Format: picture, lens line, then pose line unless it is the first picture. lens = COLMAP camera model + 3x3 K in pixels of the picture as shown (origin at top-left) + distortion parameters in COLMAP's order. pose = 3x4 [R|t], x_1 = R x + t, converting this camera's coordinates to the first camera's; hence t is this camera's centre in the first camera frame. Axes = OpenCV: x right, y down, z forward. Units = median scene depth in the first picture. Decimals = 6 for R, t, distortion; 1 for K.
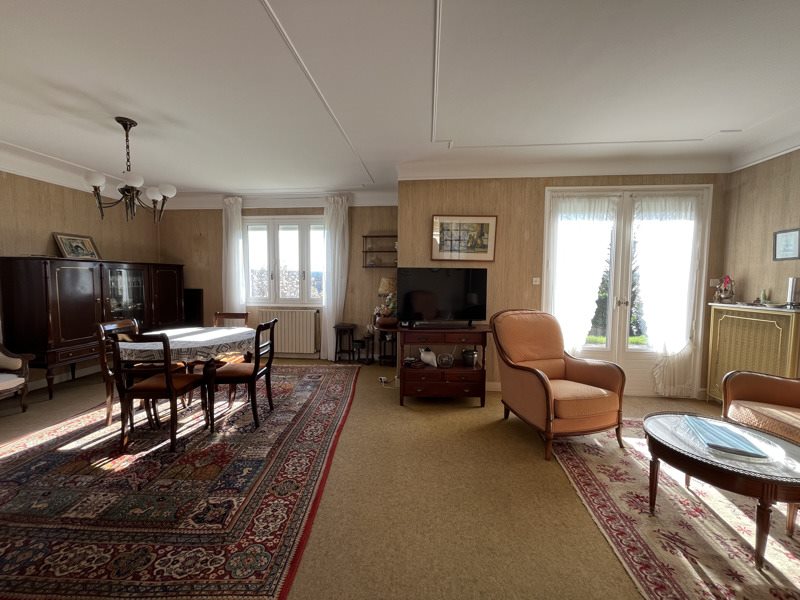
lens RADIAL K [[320.5, 0, 400.0], [0, 320.5, 299.6], [0, 0, 1]] dist [0.000064, -0.000012]
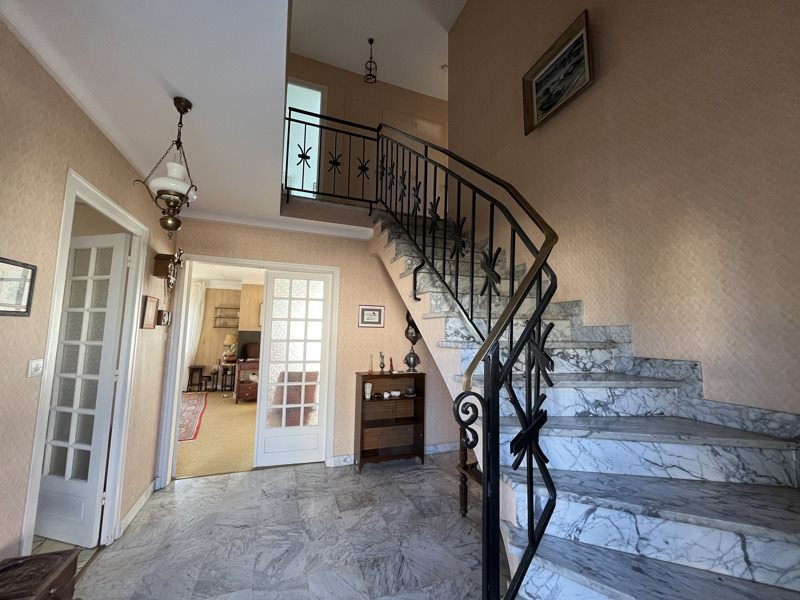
lens RADIAL K [[320.5, 0, 402.3], [0, 320.5, 300.3], [0, 0, 1]] dist [0.000064, -0.000012]
pose [[0.892840, 0.053285, 0.447211, -0.000511], [0.016523, 0.988432, -0.150759, 0.017790], [-0.450071, 0.141993, 0.881631, -0.792725]]
